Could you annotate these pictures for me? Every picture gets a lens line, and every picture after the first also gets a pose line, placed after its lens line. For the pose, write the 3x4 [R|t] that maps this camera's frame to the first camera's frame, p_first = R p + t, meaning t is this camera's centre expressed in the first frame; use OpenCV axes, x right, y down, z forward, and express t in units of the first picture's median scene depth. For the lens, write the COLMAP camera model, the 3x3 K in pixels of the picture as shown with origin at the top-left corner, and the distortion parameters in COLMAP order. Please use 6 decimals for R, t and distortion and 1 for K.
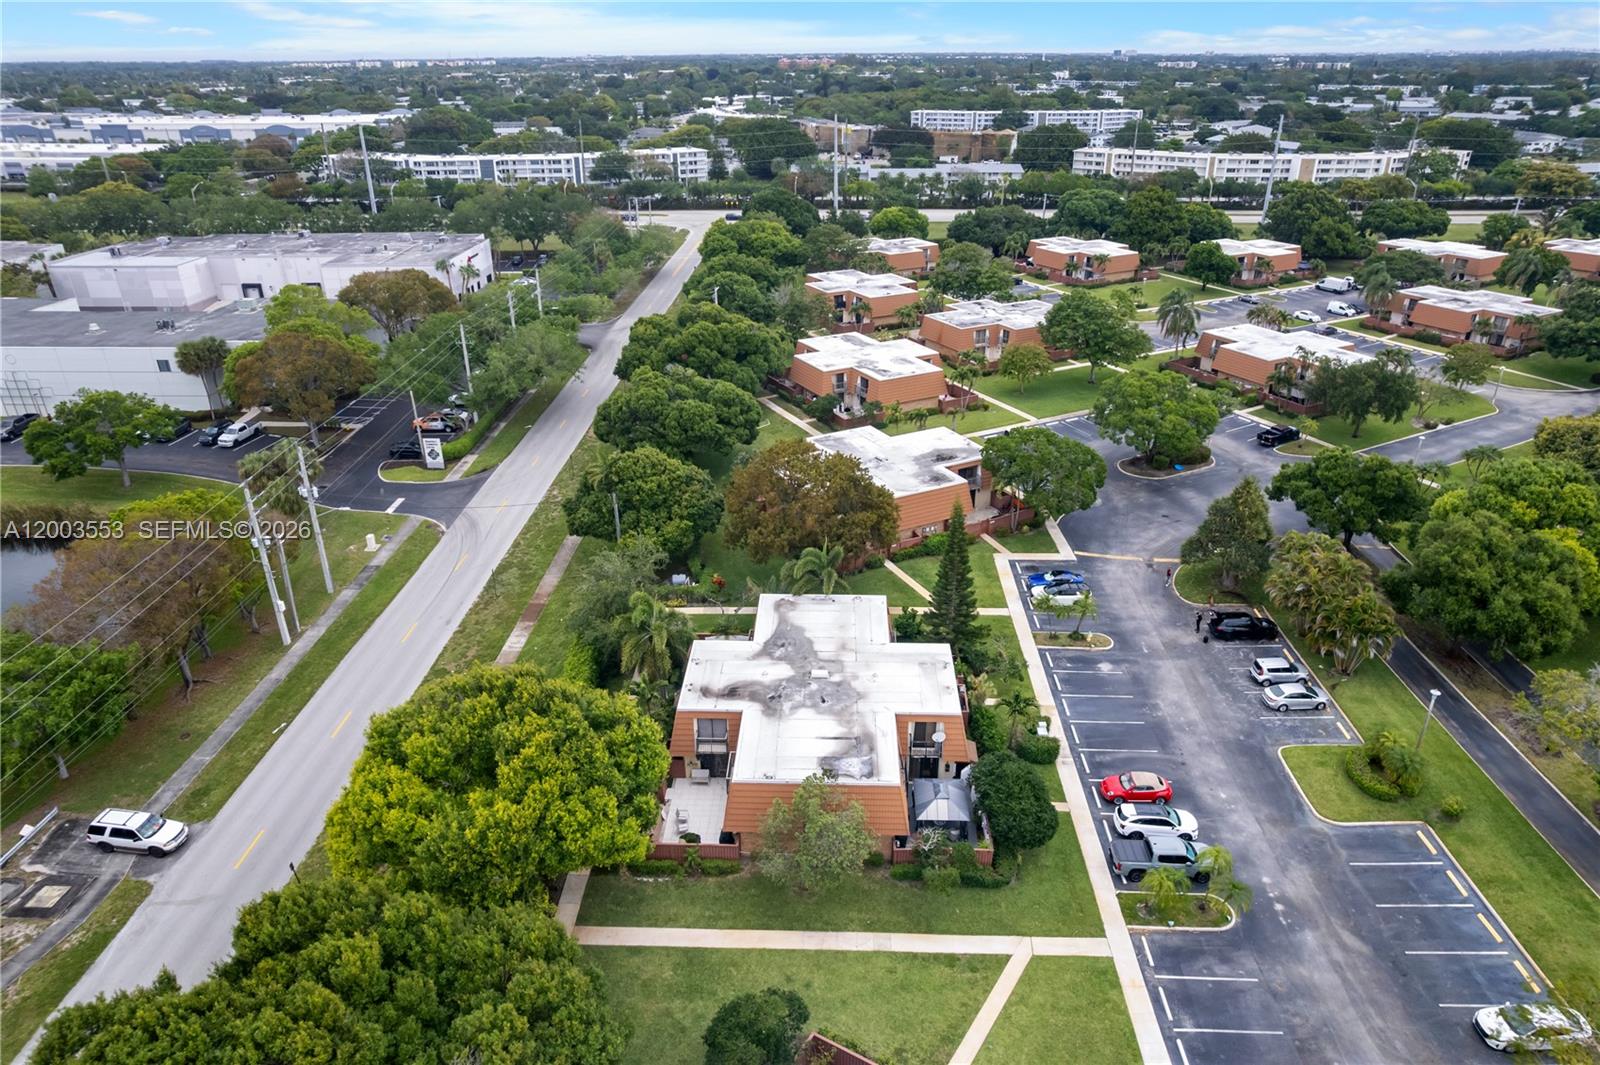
lens RADIAL K [[1025.0, 0, 806.3], [0, 1025.0, 539.8], [0, 0, 1]] dist [-0.070484, 0.062258]
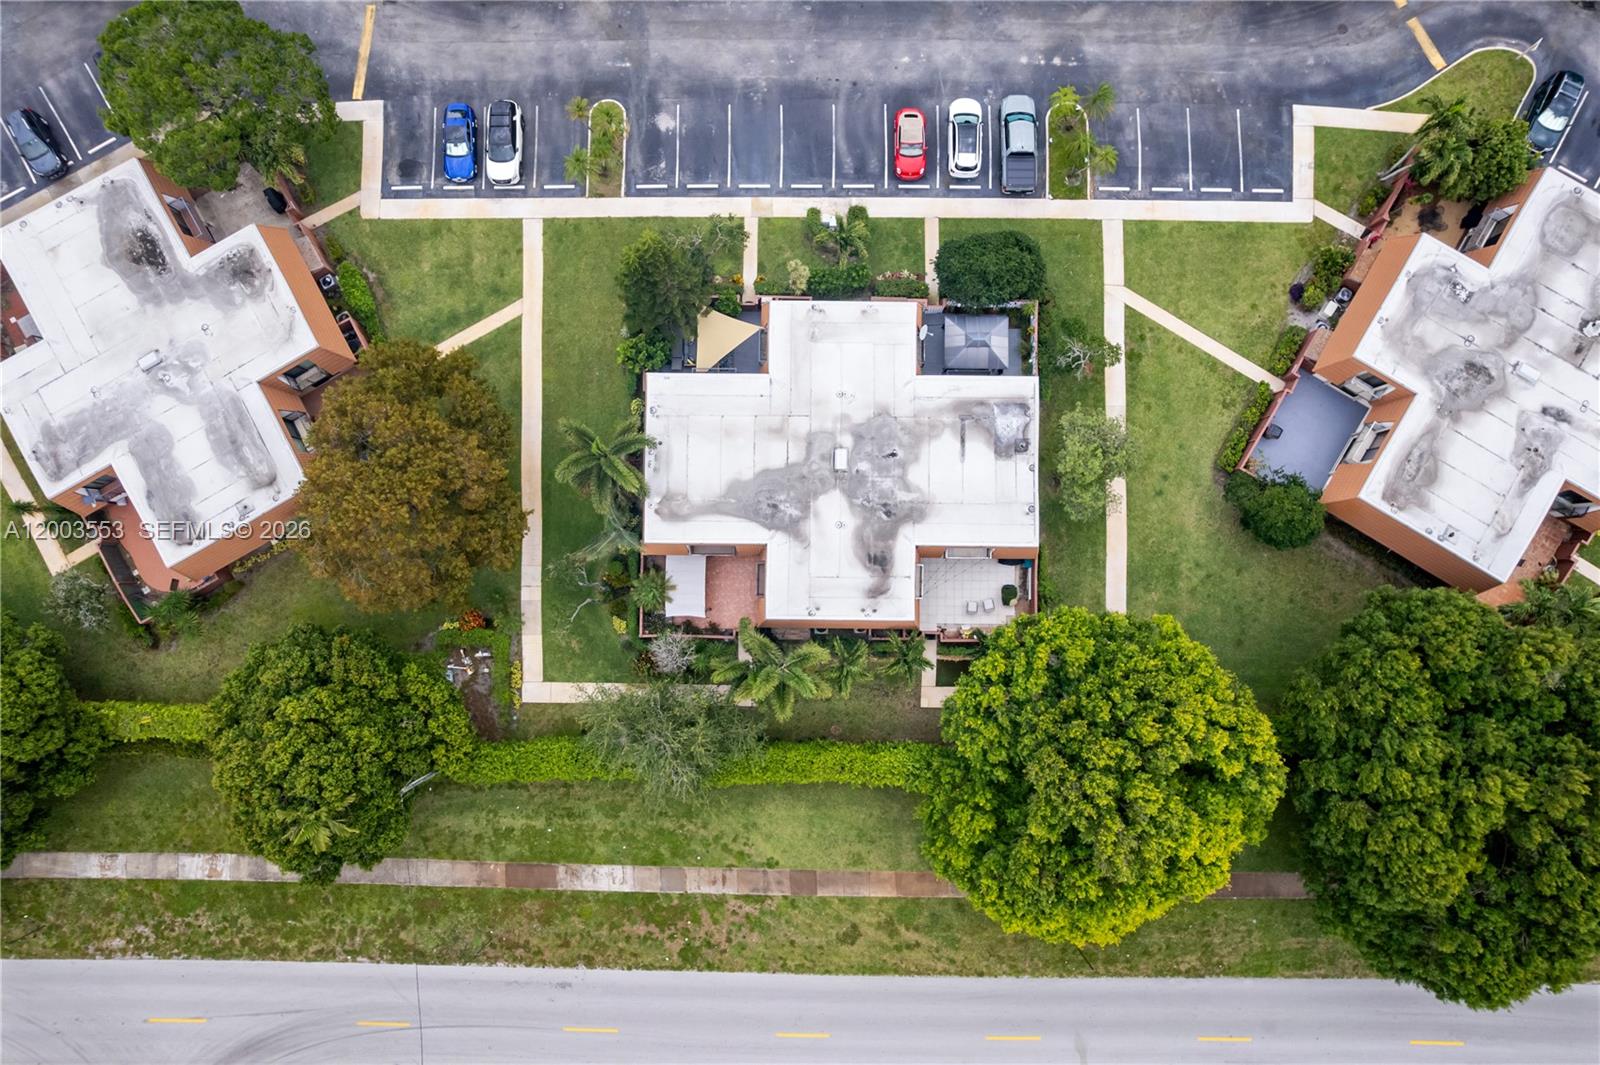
lens RADIAL K [[1025.0, 0, 802.0], [0, 1025.0, 540.7], [0, 0, 1]] dist [-0.070484, 0.062258]
pose [[-0.021184, -0.998781, 0.044589, -0.074642], [0.444506, 0.030540, 0.895255, -0.522525], [-0.895526, 0.038785, 0.443317, 0.543131]]
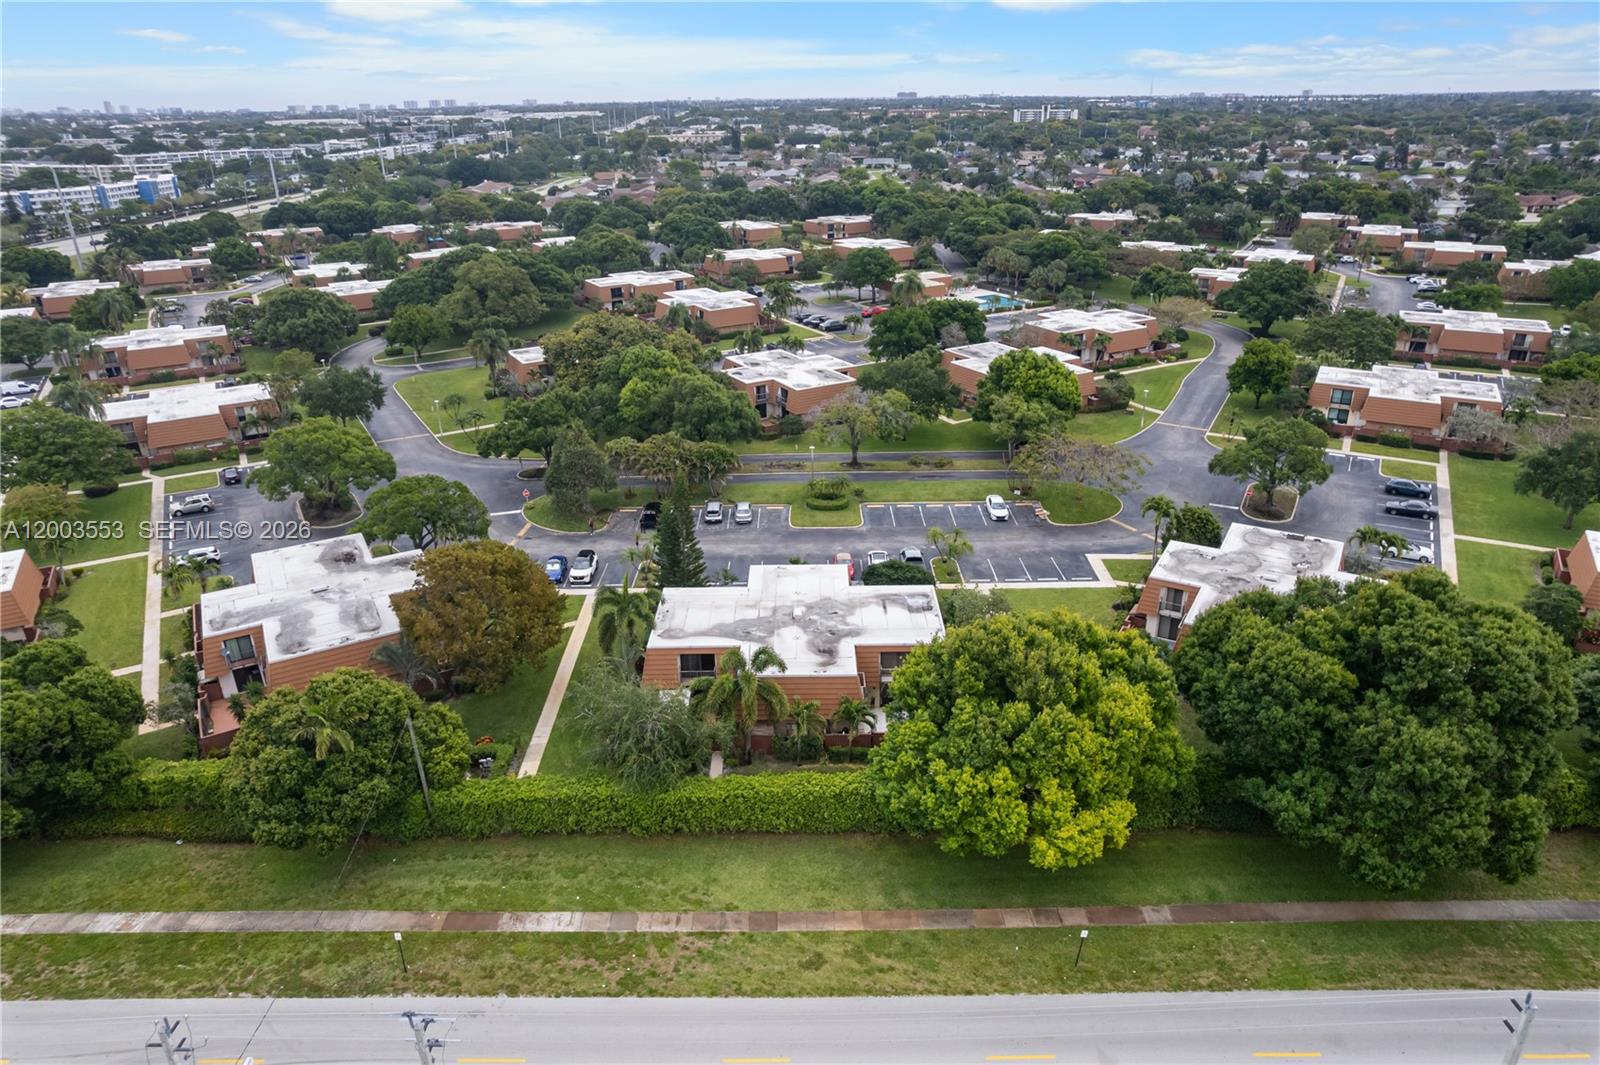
lens RADIAL K [[1025.0, 0, 802.1], [0, 1025.0, 526.4], [0, 0, 1]] dist [-0.070484, 0.062258]
pose [[-0.029443, -0.385863, 0.922086, -0.839947], [0.449765, 0.818711, 0.356965, -0.298220], [-0.892662, 0.425232, 0.149442, 0.642880]]
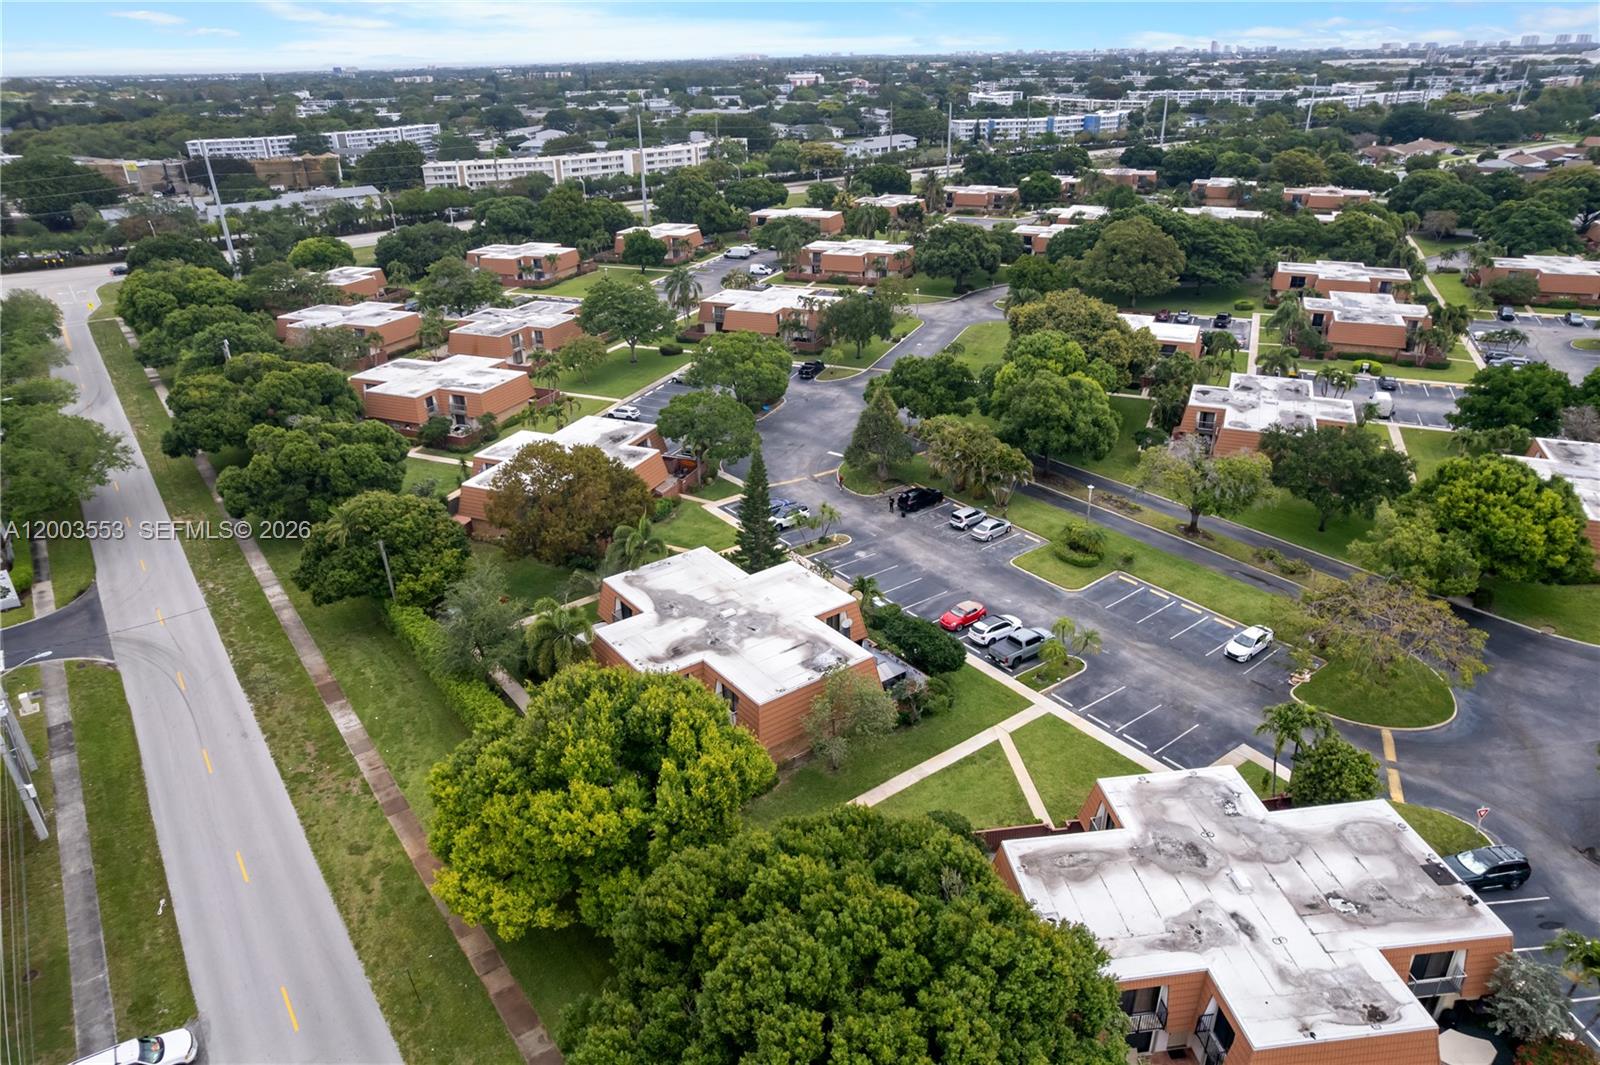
lens RADIAL K [[1025.0, 0, 804.9], [0, 1025.0, 535.1], [0, 0, 1]] dist [-0.070484, 0.062258]
pose [[0.779555, -0.277965, 0.561275, -0.434359], [0.286923, 0.955054, 0.074471, -0.008295], [-0.556748, 0.102988, 0.824272, 0.015727]]
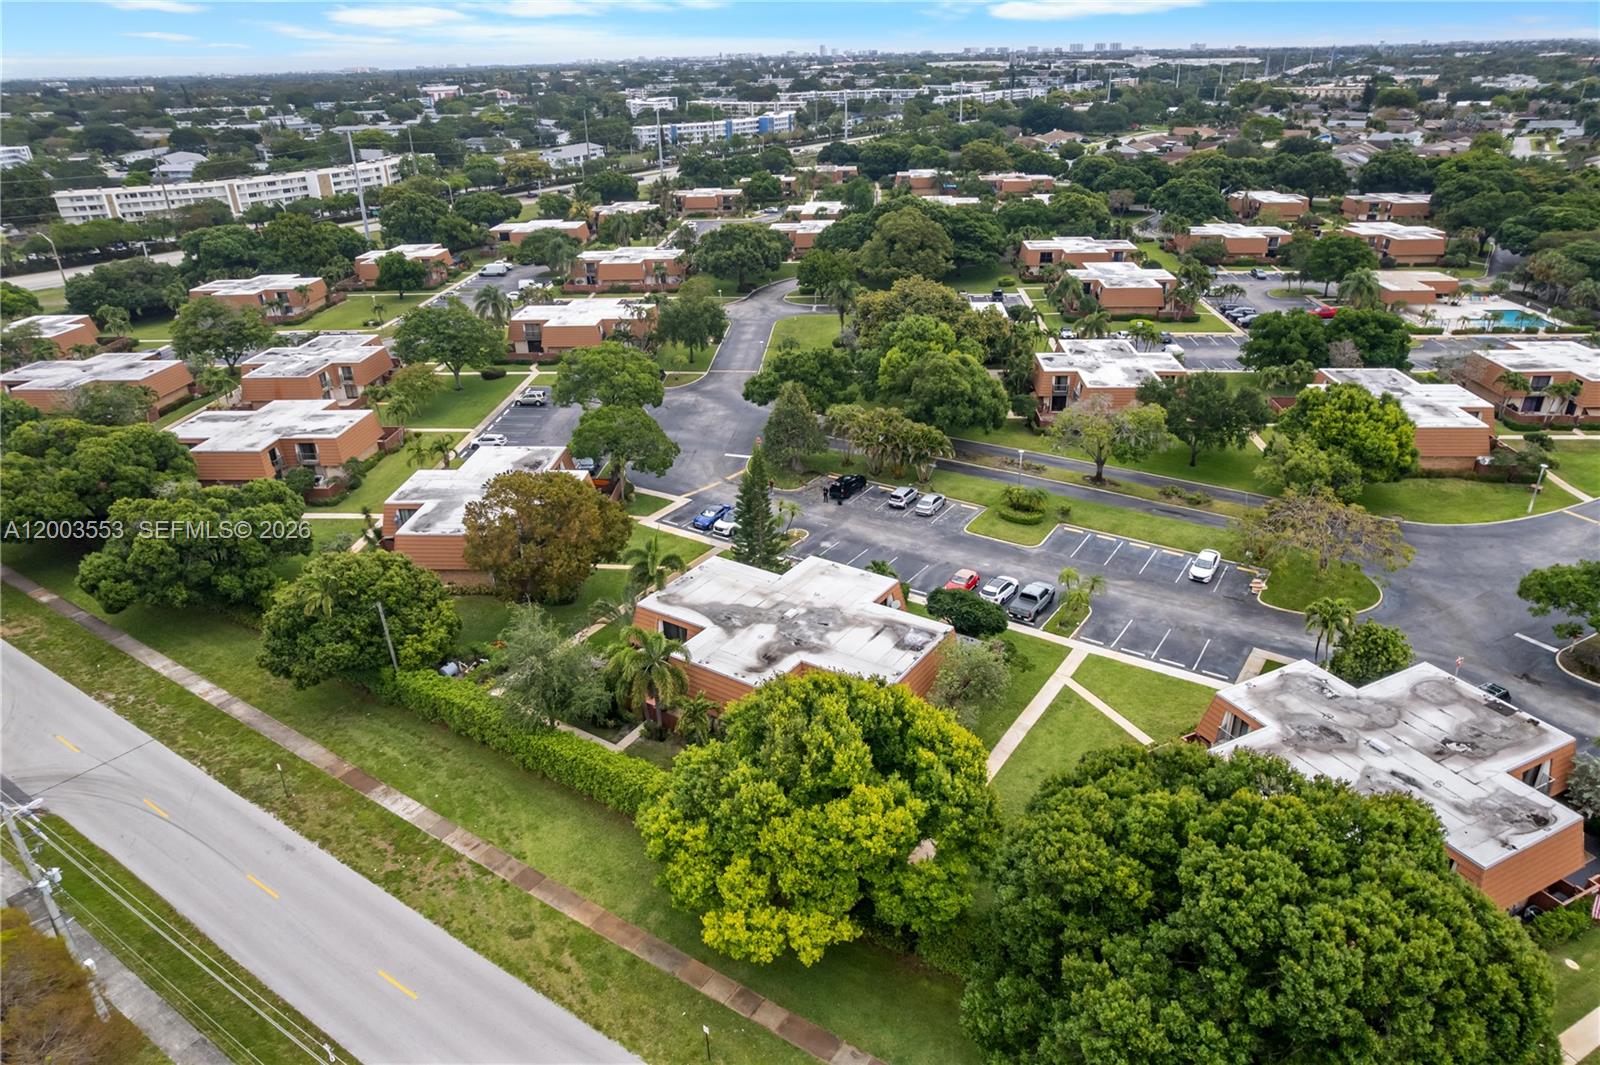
lens RADIAL K [[1025.0, 0, 803.3], [0, 1025.0, 530.6], [0, 0, 1]] dist [-0.070484, 0.062258]
pose [[0.528581, -0.369058, 0.764460, -0.659792], [0.389097, 0.905709, 0.168210, -0.110470], [-0.754457, 0.208536, 0.622340, 0.226377]]
